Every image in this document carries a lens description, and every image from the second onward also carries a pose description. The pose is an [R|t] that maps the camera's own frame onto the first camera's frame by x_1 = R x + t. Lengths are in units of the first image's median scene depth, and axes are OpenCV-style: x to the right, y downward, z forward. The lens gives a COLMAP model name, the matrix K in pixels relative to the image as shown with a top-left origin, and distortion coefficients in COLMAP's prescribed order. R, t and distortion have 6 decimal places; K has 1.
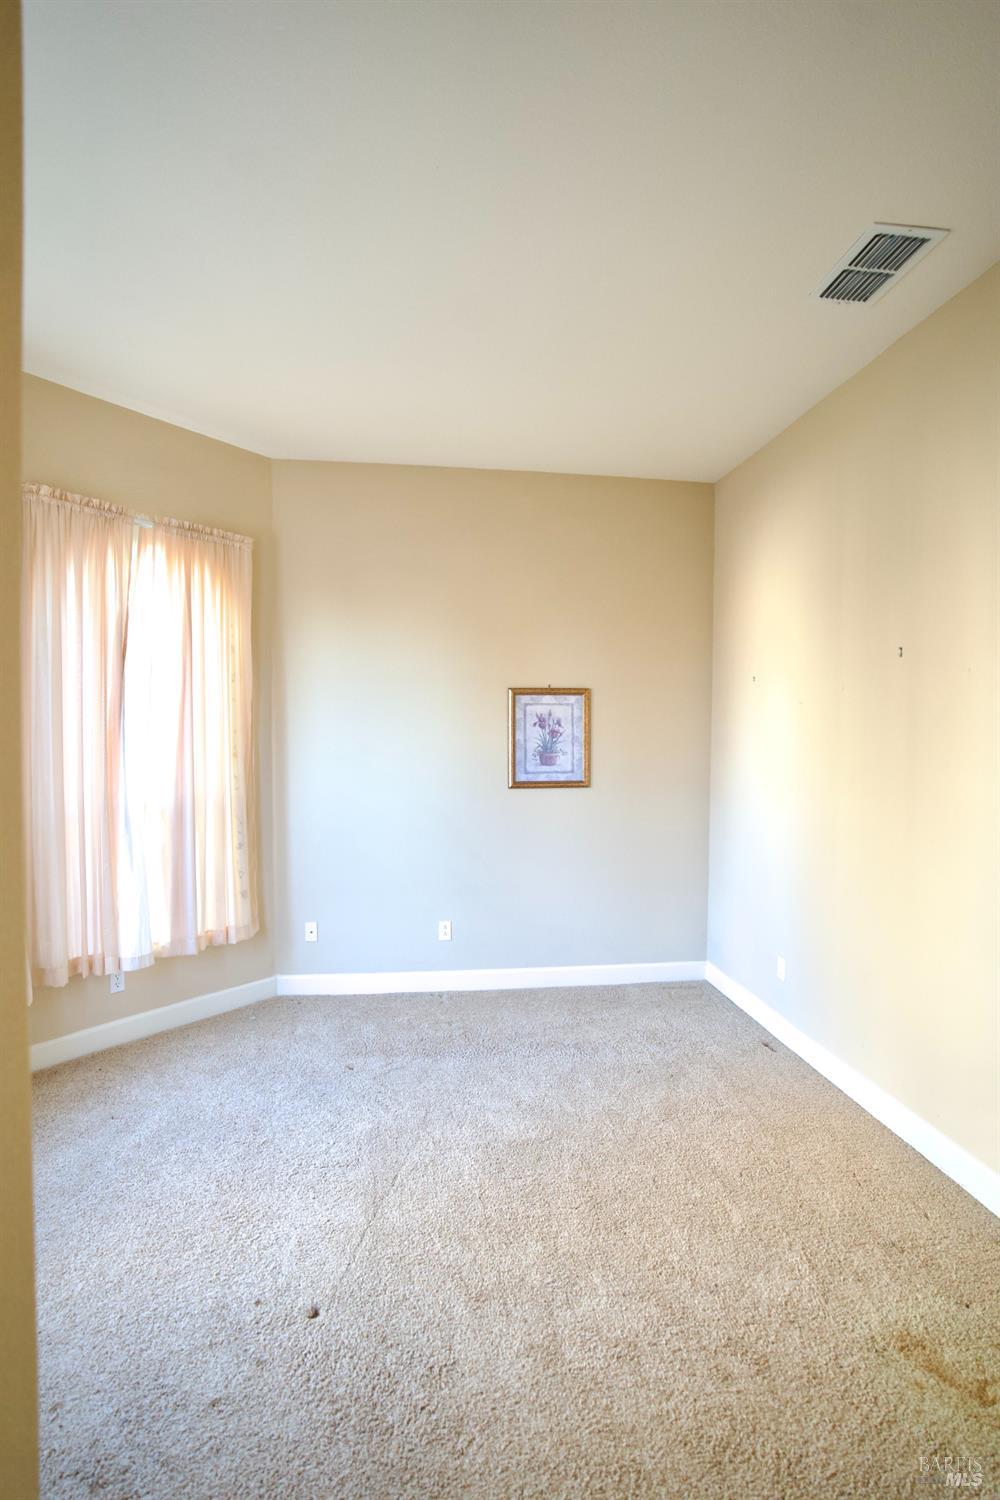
lens RADIAL K [[714.0, 0, 498.8], [0, 714.0, 757.1], [0, 0, 1]] dist [-0.049451, 0.004498]
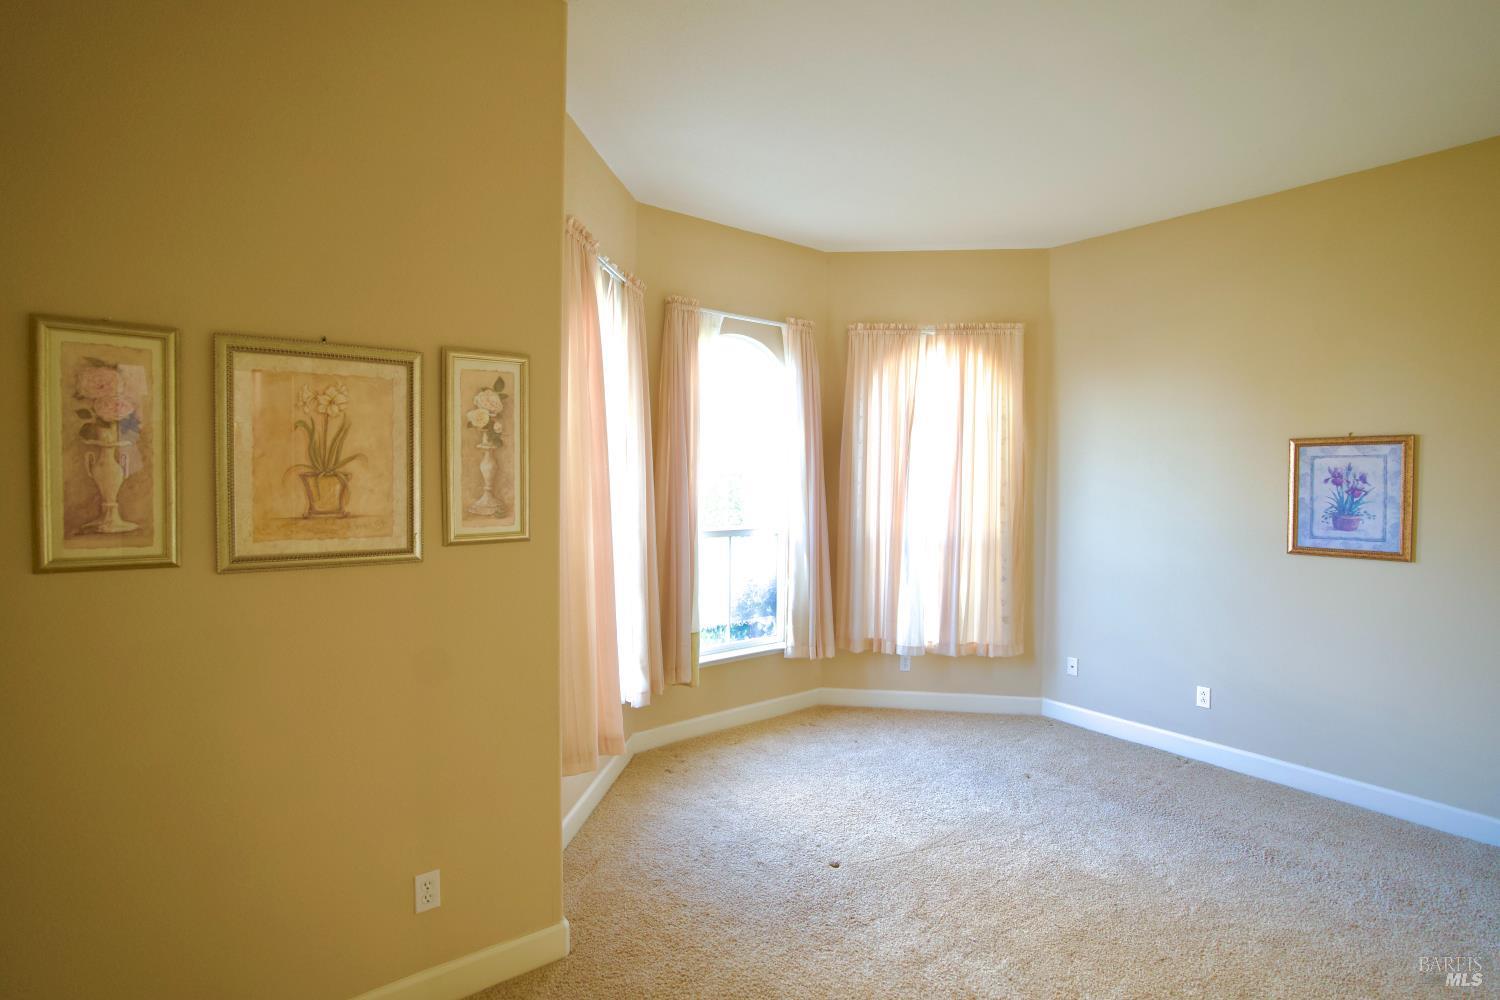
lens RADIAL K [[714.0, 0, 748.8], [0, 714.0, 490.5], [0, 0, 1]] dist [-0.049451, 0.004498]
pose [[0.511542, 0.021497, -0.858989, 0.418593], [-0.030361, 0.999515, 0.006933, -0.020015], [0.858722, 0.022533, 0.511947, -0.000742]]
